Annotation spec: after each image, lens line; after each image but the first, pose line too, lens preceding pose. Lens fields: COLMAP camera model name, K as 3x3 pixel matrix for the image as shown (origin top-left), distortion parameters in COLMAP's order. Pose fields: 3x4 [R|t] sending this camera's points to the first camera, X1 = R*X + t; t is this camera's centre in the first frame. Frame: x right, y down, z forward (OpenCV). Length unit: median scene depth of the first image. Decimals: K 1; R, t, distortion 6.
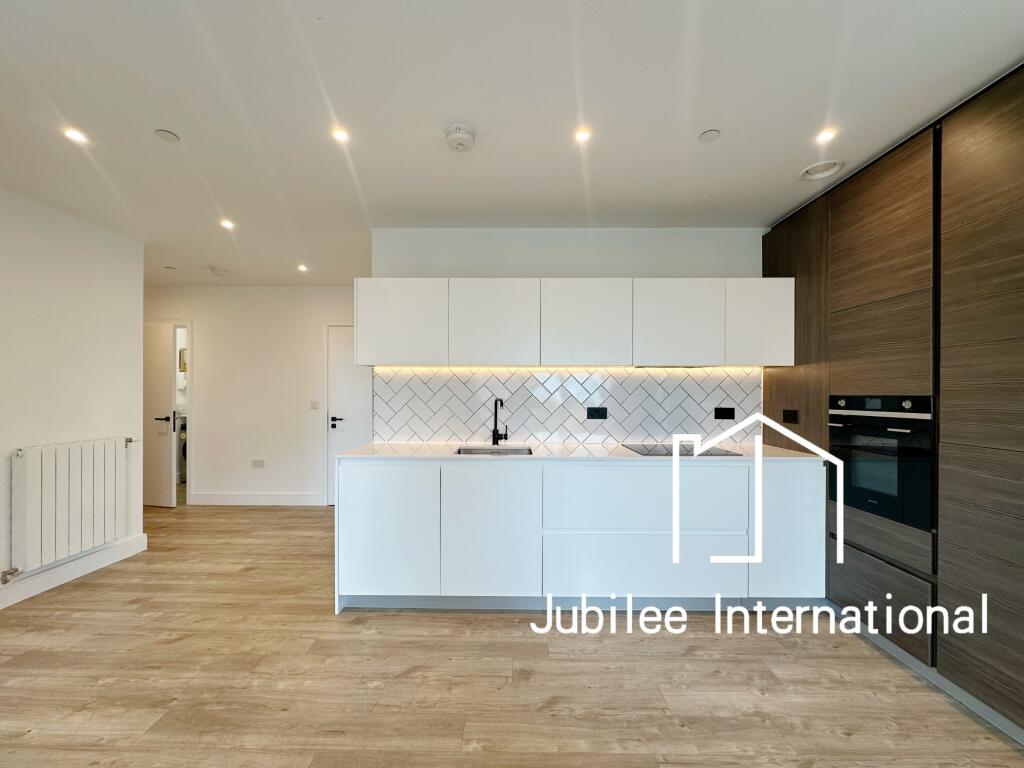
lens RADIAL K [[409.4, 0, 505.3], [0, 409.4, 391.6], [0, 0, 1]] dist [0.000223, 0.000029]
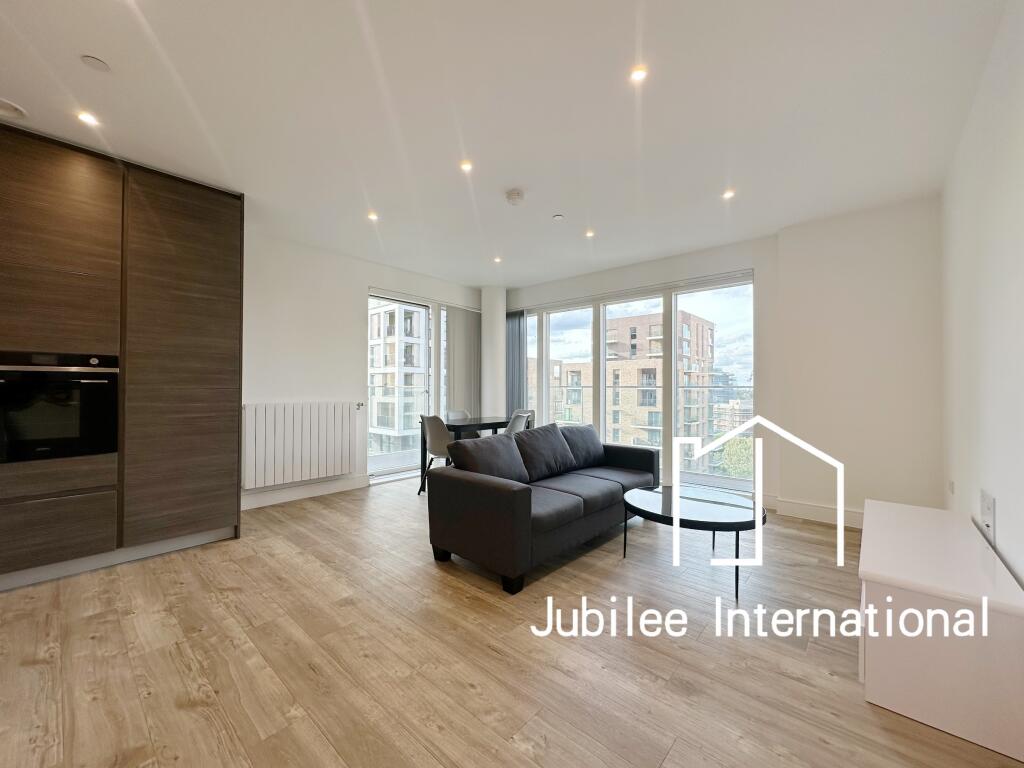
lens RADIAL K [[409.4, 0, 513.0], [0, 409.4, 386.5], [0, 0, 1]] dist [0.000223, 0.000029]
pose [[-0.754782, 0.000668, 0.655976, -0.892190], [-0.009452, 0.999885, -0.011894, 0.119648], [-0.655908, -0.015177, -0.754688, 1.174236]]
